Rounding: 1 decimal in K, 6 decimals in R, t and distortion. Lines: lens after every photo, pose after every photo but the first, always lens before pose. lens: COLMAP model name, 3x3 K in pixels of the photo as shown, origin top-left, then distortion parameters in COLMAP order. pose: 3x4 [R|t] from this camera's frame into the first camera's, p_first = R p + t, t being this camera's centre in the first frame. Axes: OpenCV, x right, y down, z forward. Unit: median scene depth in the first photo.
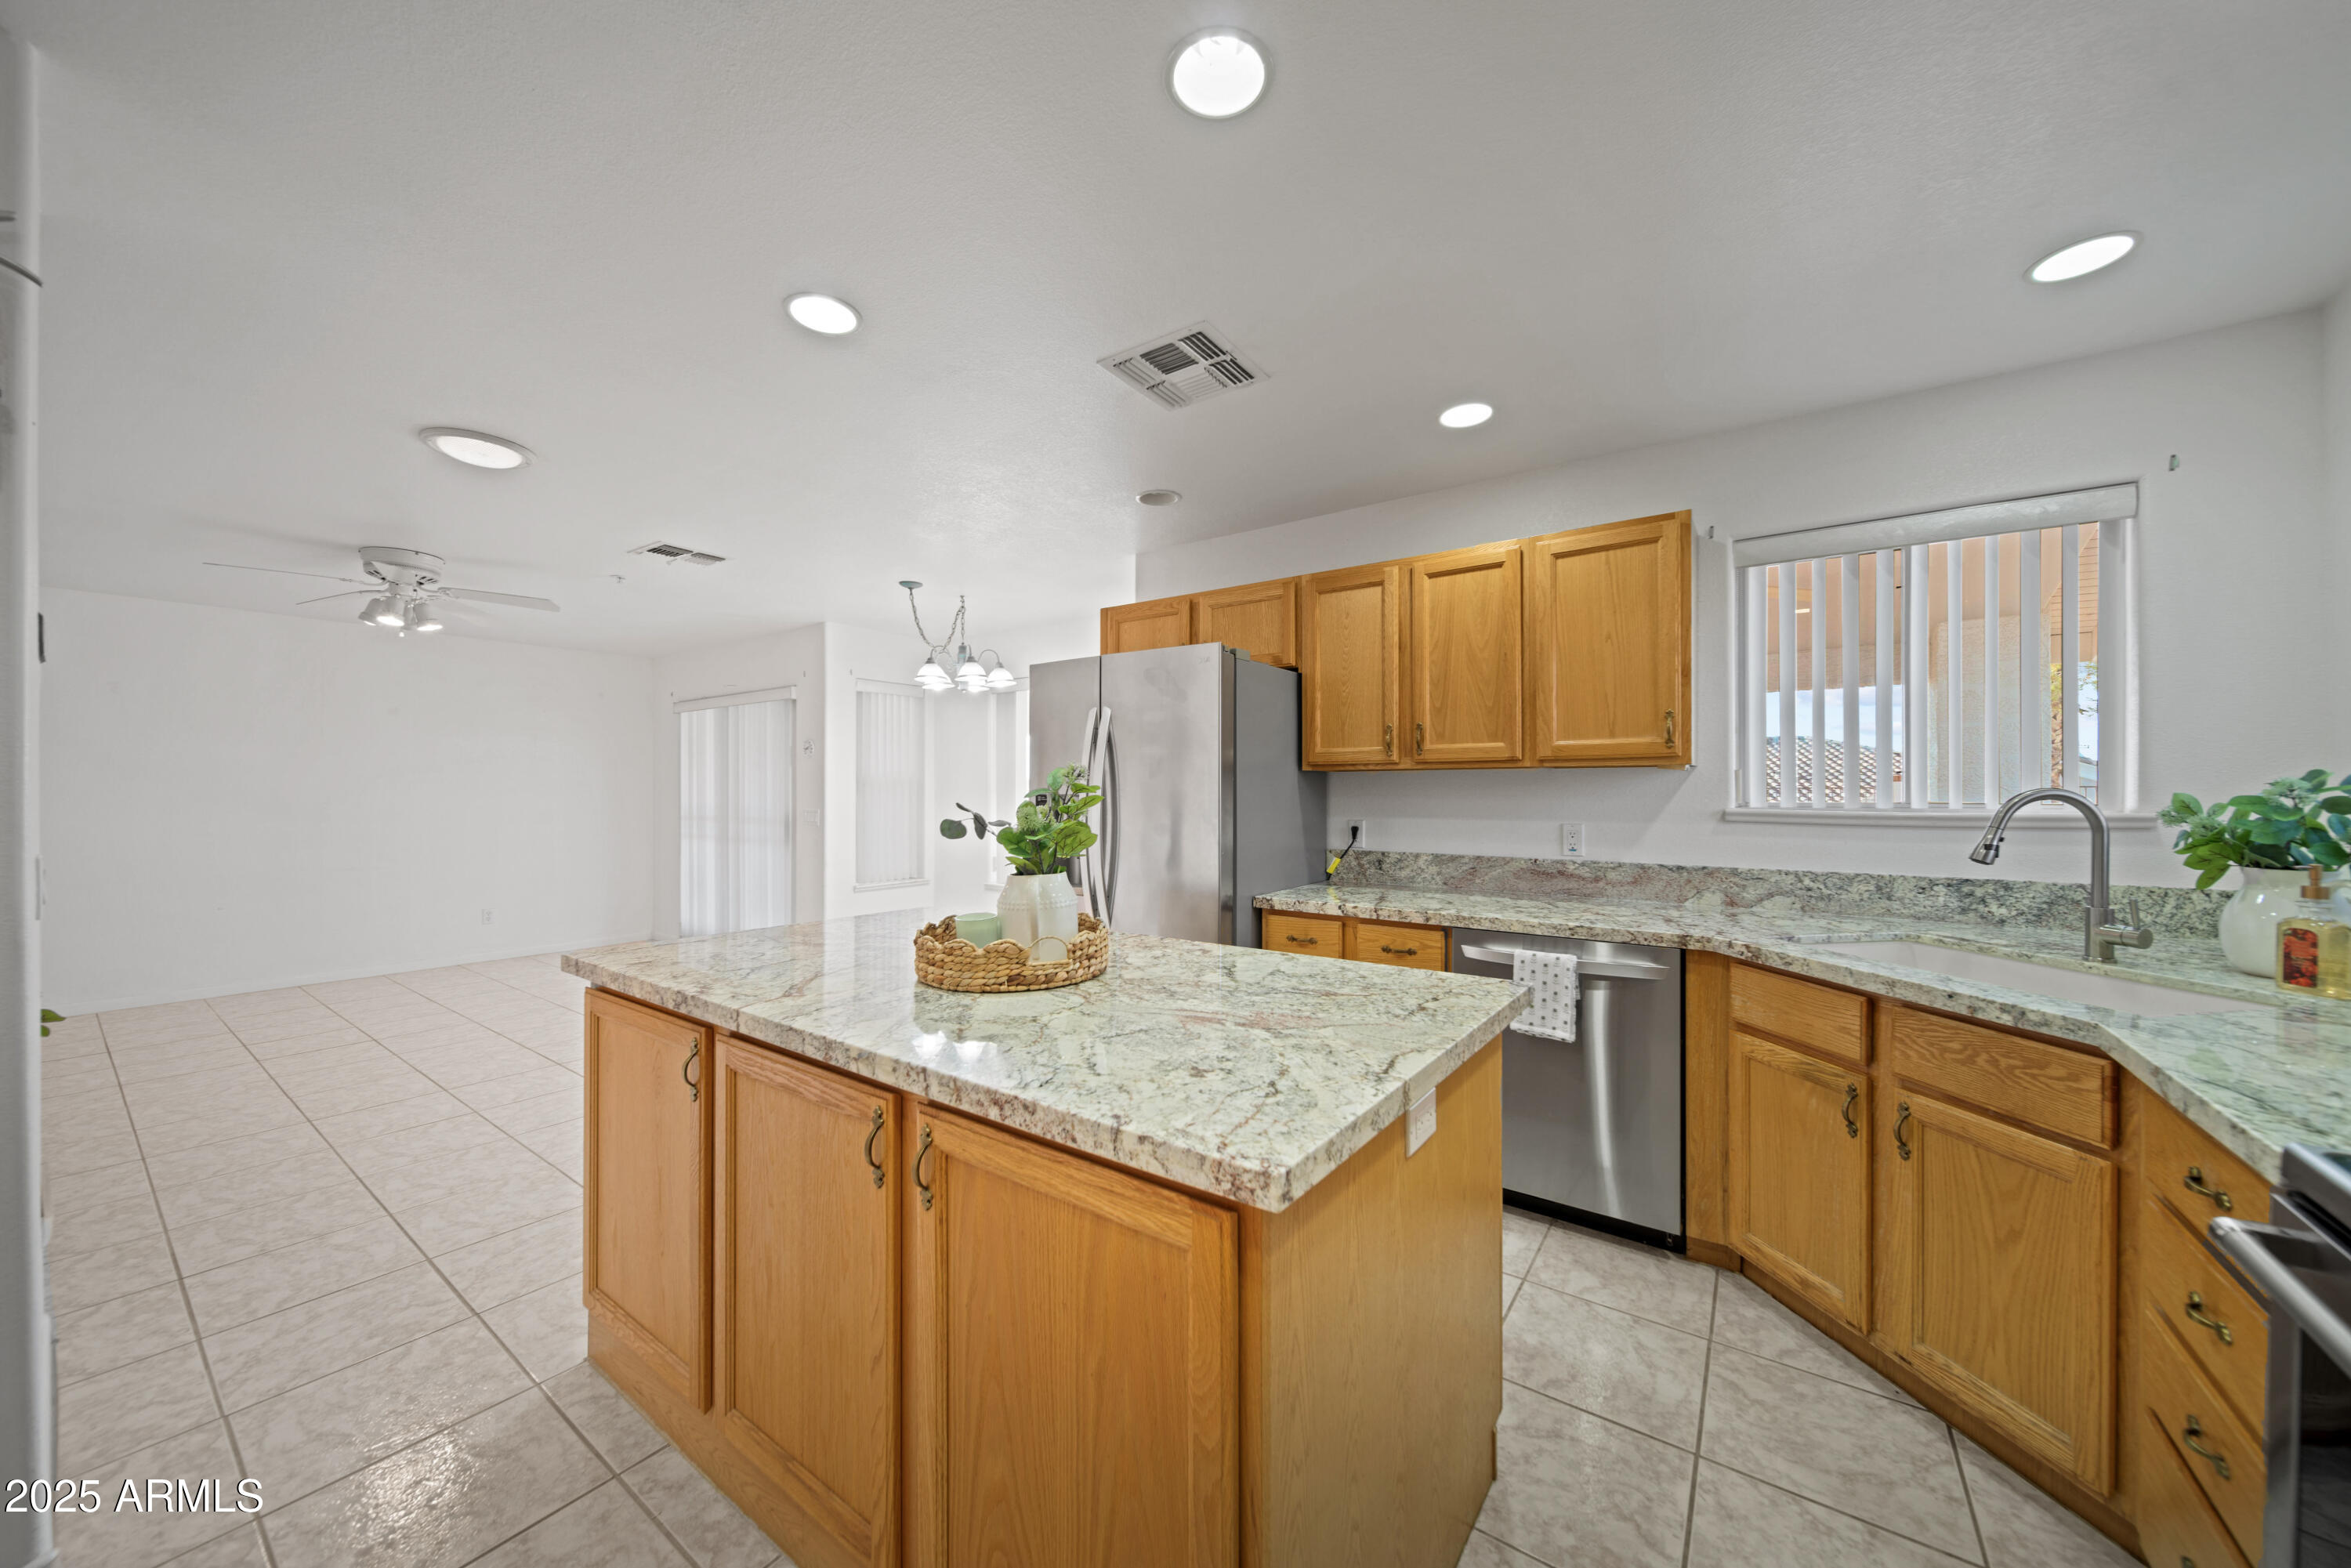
lens RADIAL K [[828.2, 0, 1180.5], [0, 828.2, 789.9], [0, 0, 1]] dist [-0.003092, -0.000160]
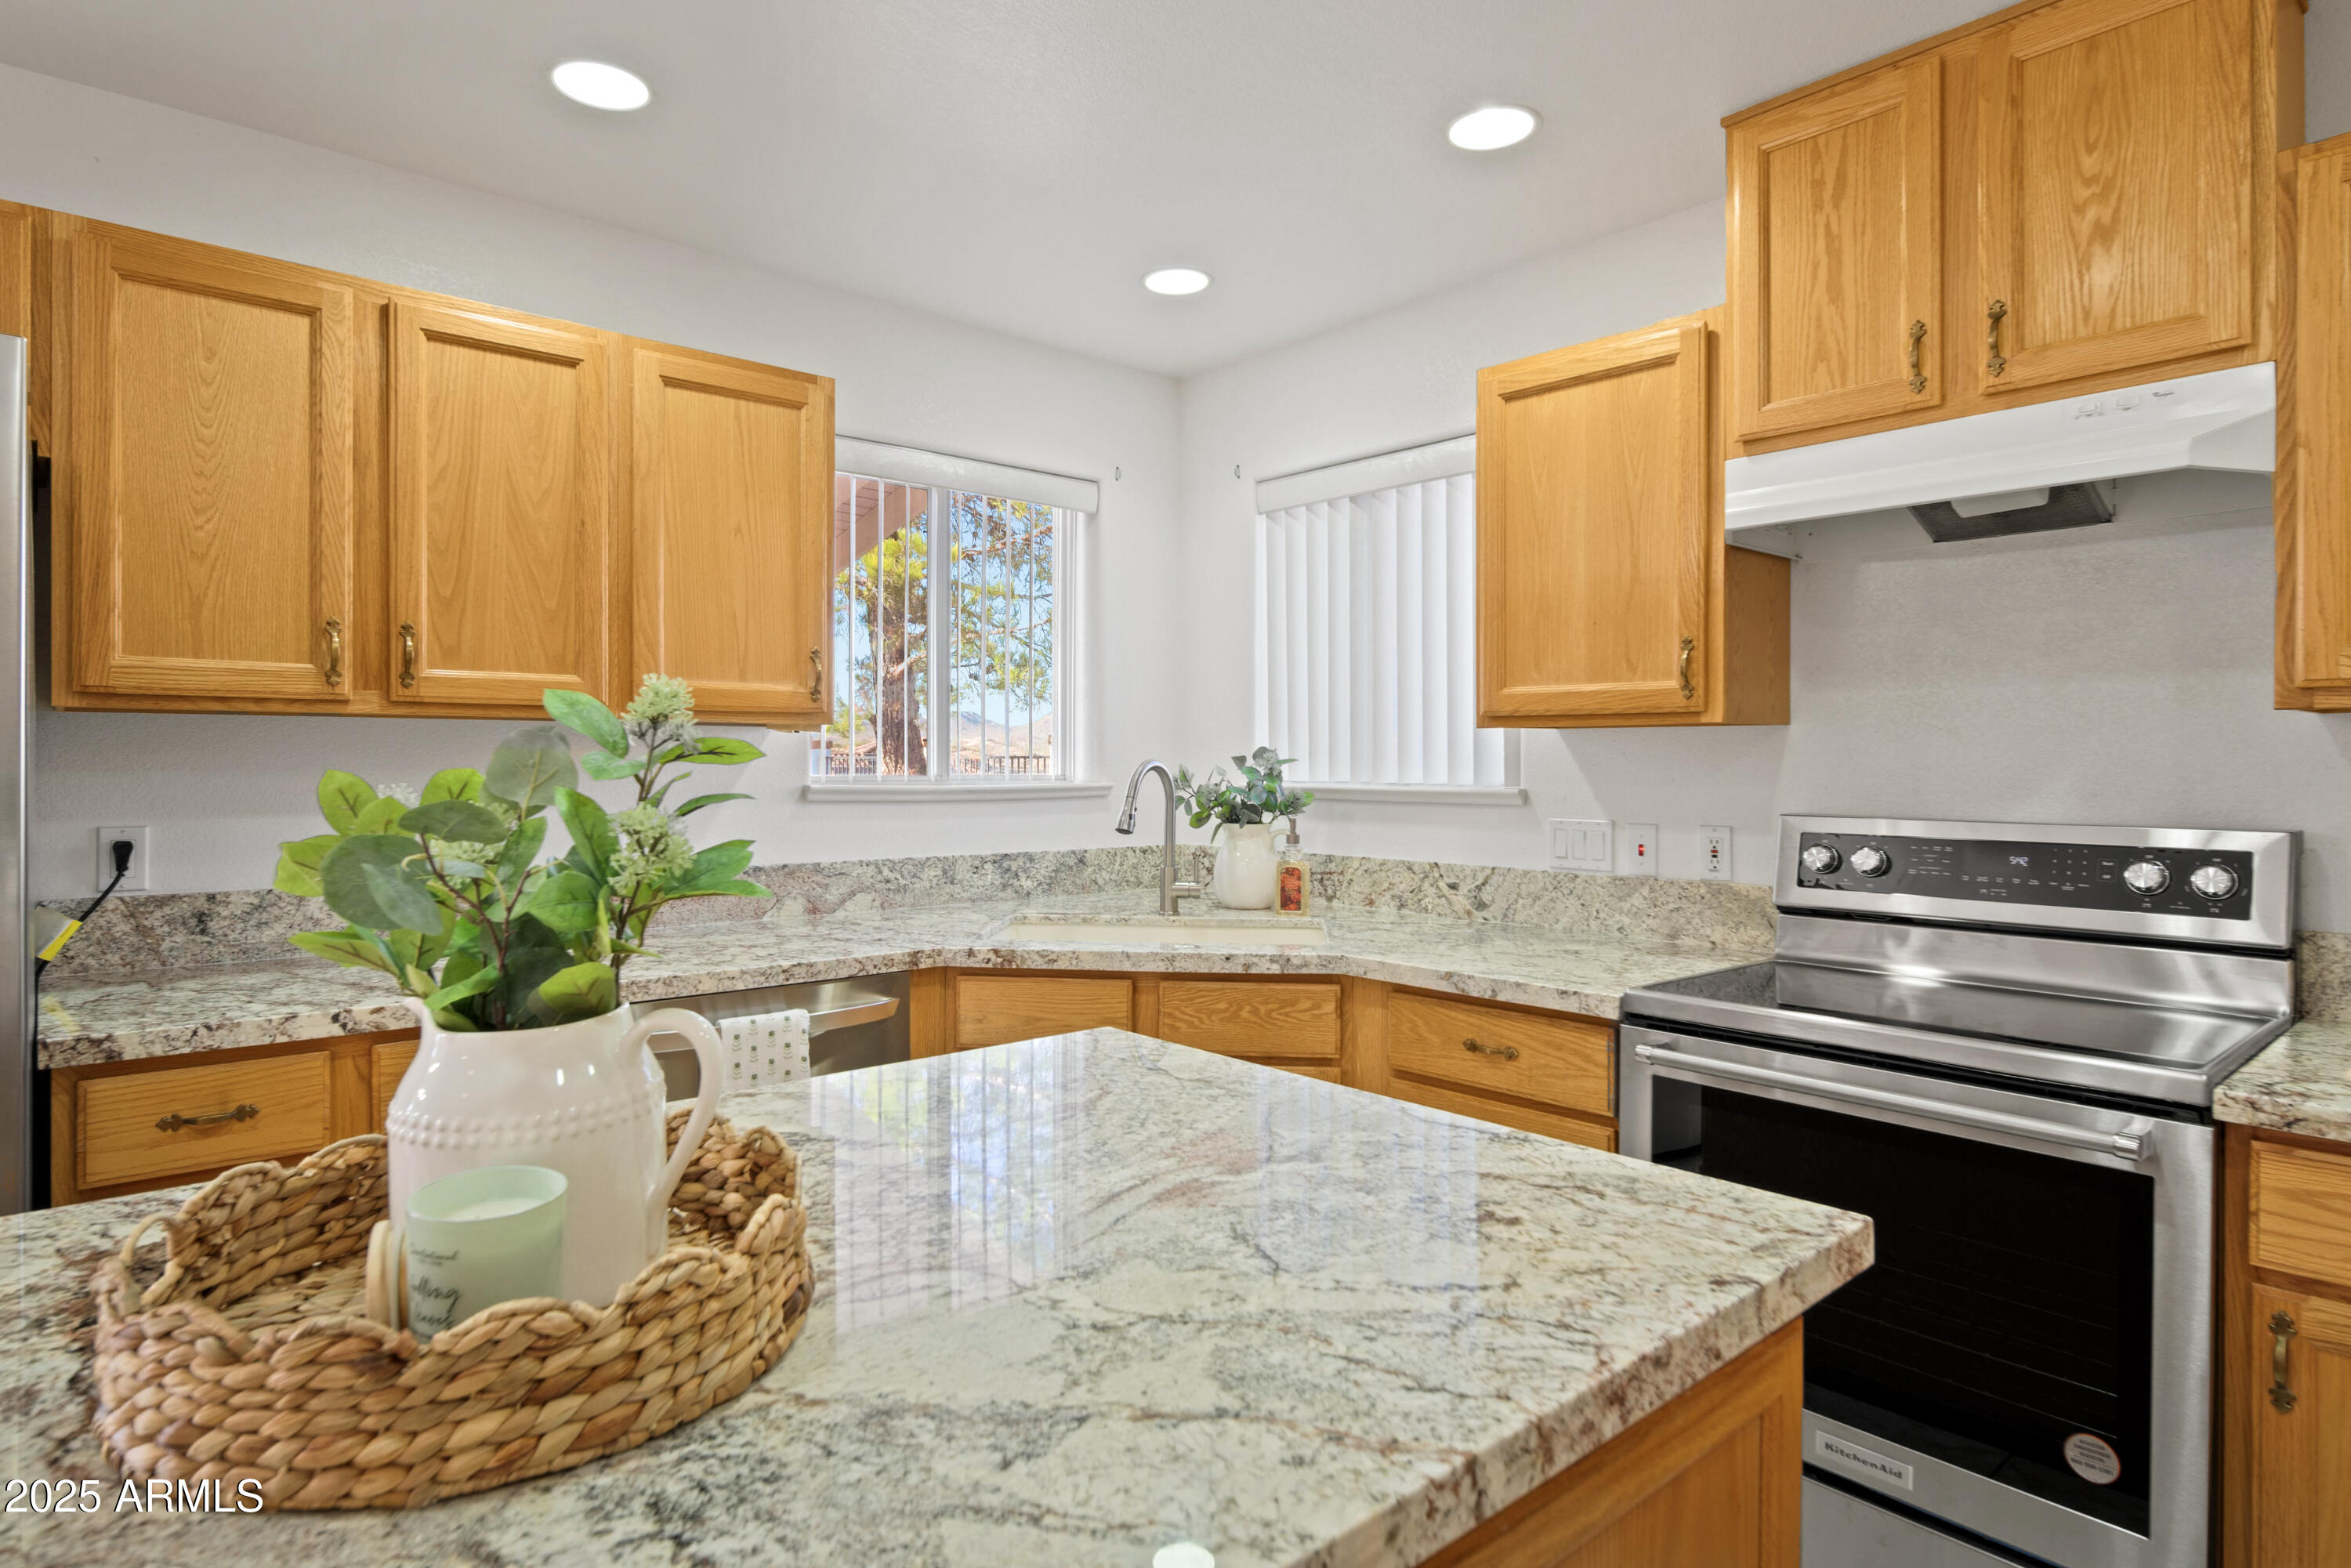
lens RADIAL K [[1273.3, 0, 1170.1], [0, 1273.3, 764.8], [0, 0, 1]] dist [-0.001895, 0.001481]
pose [[0.230488, -0.000666, 0.973075, -0.449800], [-0.004666, 0.999988, 0.001790, 0.001121], [-0.973064, -0.004952, 0.230482, 0.479975]]
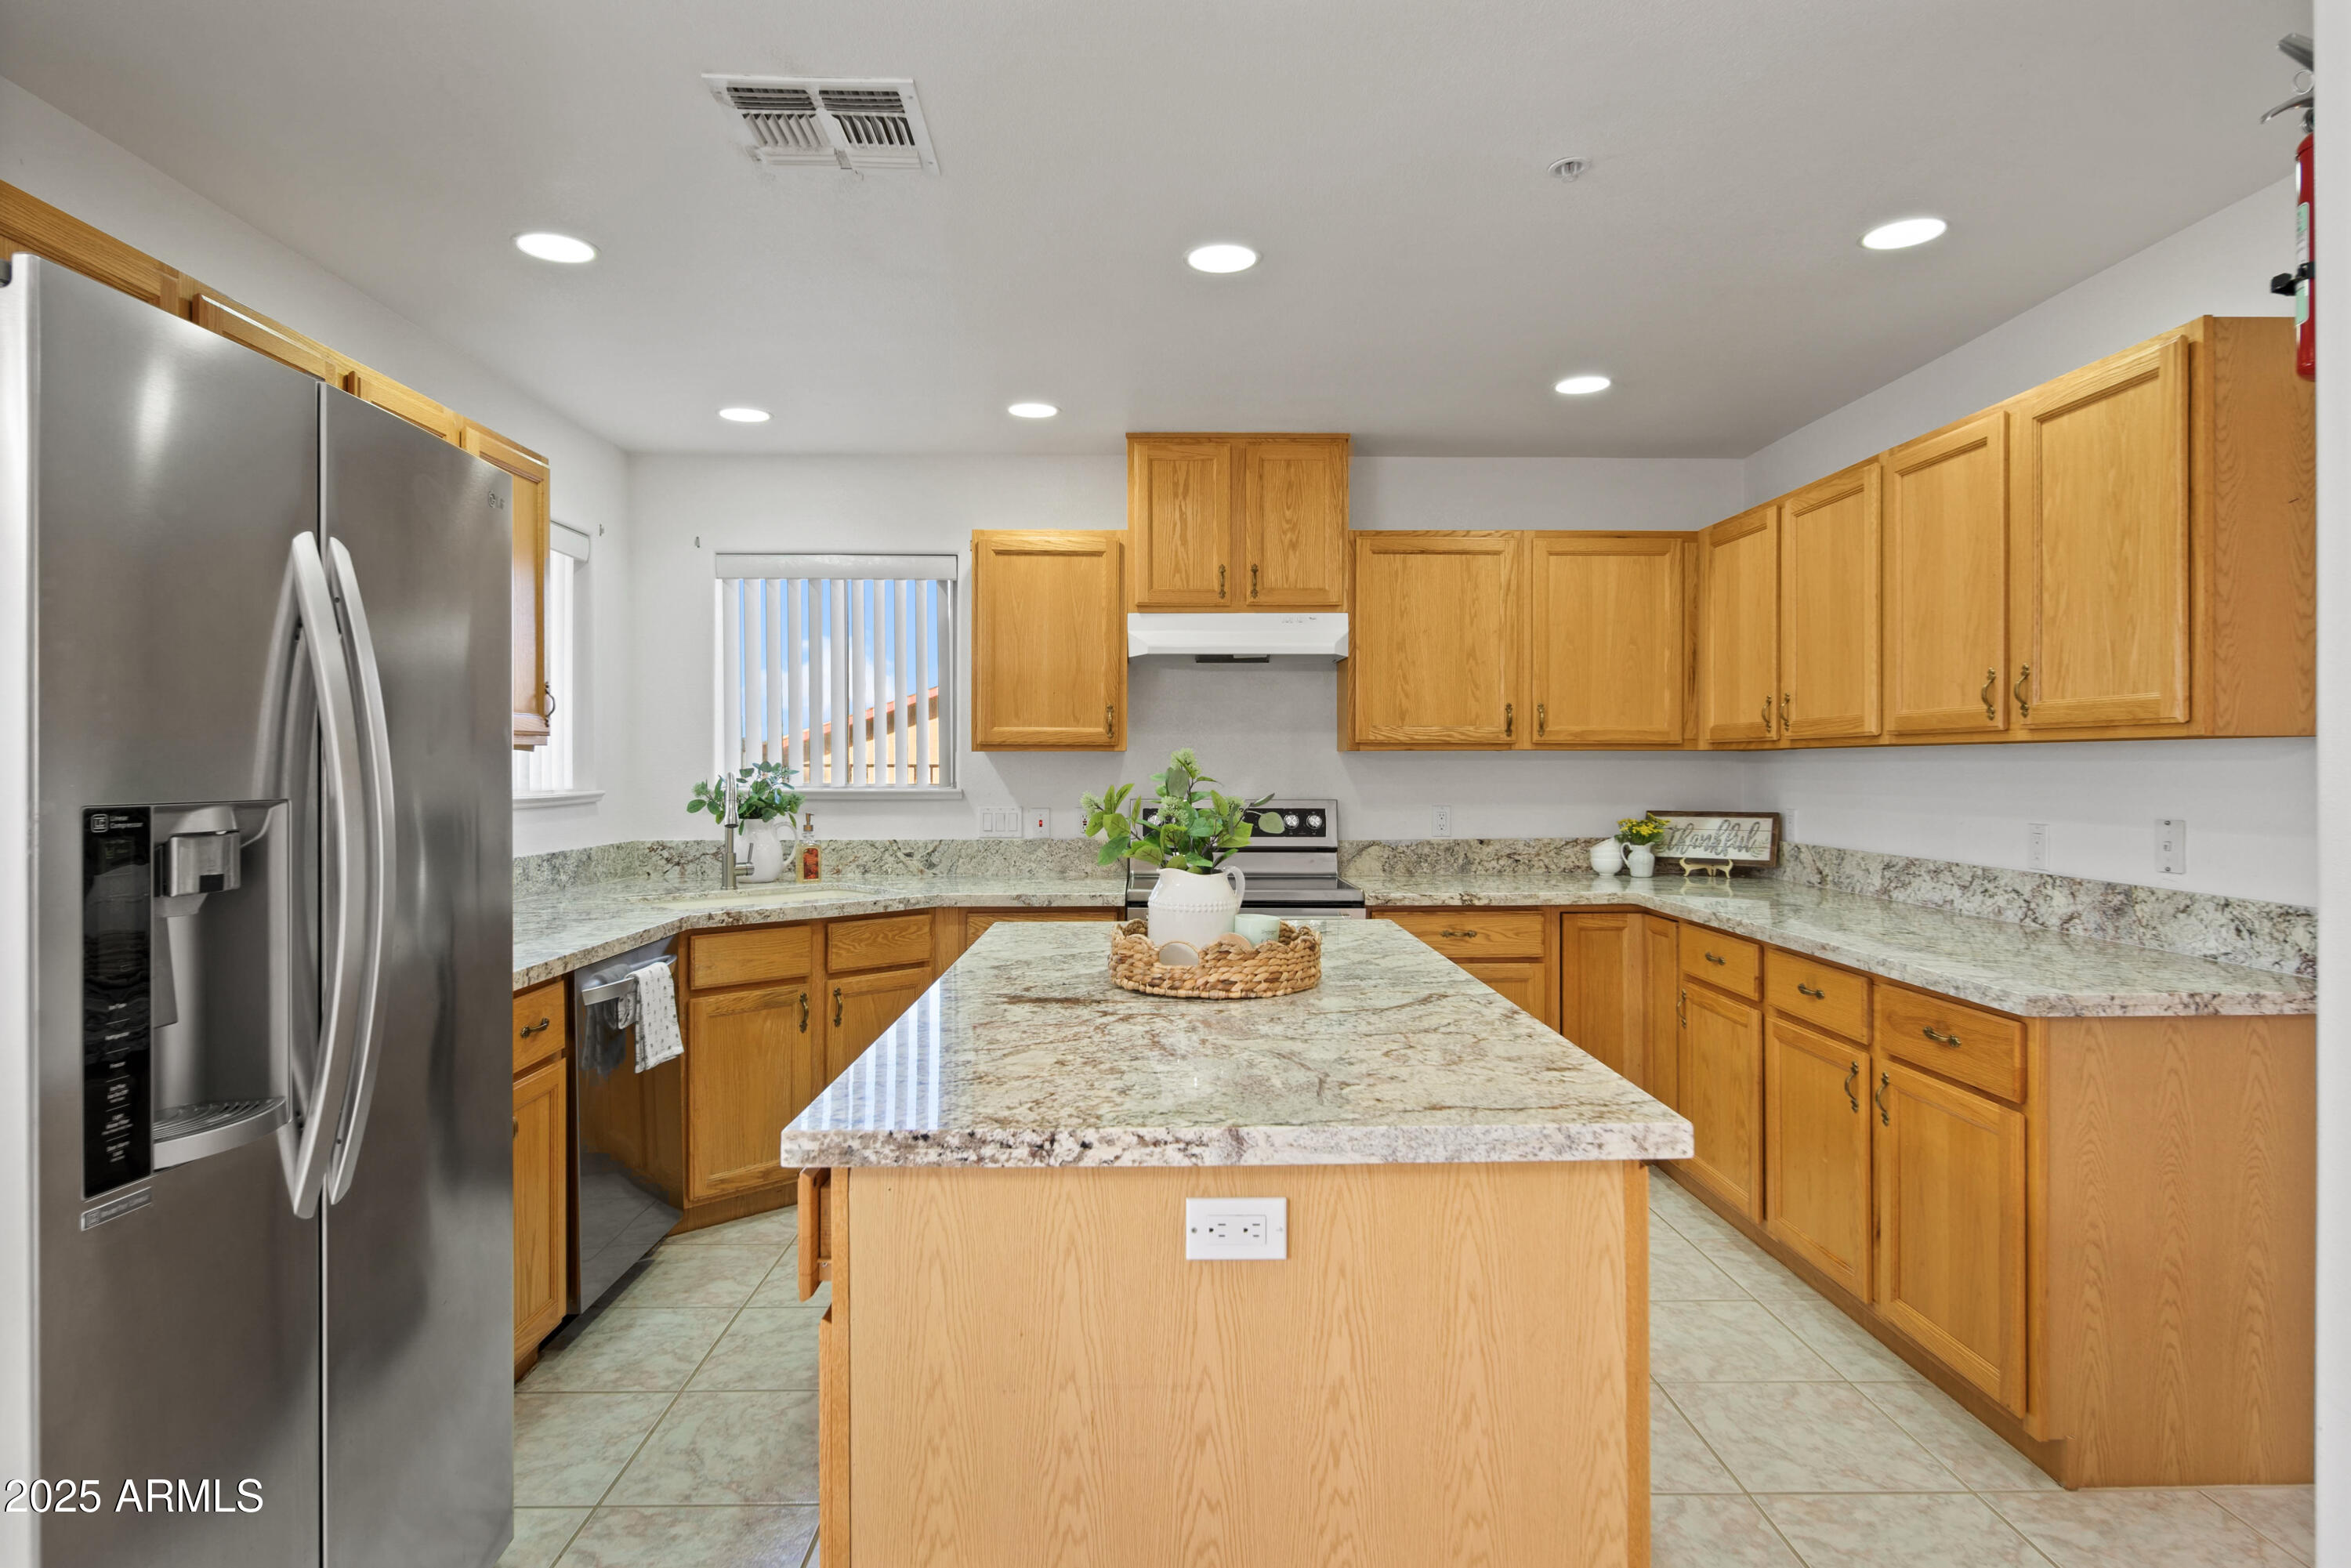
lens RADIAL K [[1282.9, 0, 1173.7], [0, 1282.9, 769.5], [0, 0, 1]] dist [-0.001869, -0.000077]
pose [[-0.597330, -0.002512, 0.801992, -0.955829], [-0.000762, 0.999996, 0.002565, -0.010210], [-0.801995, 0.000921, -0.597330, 1.381510]]
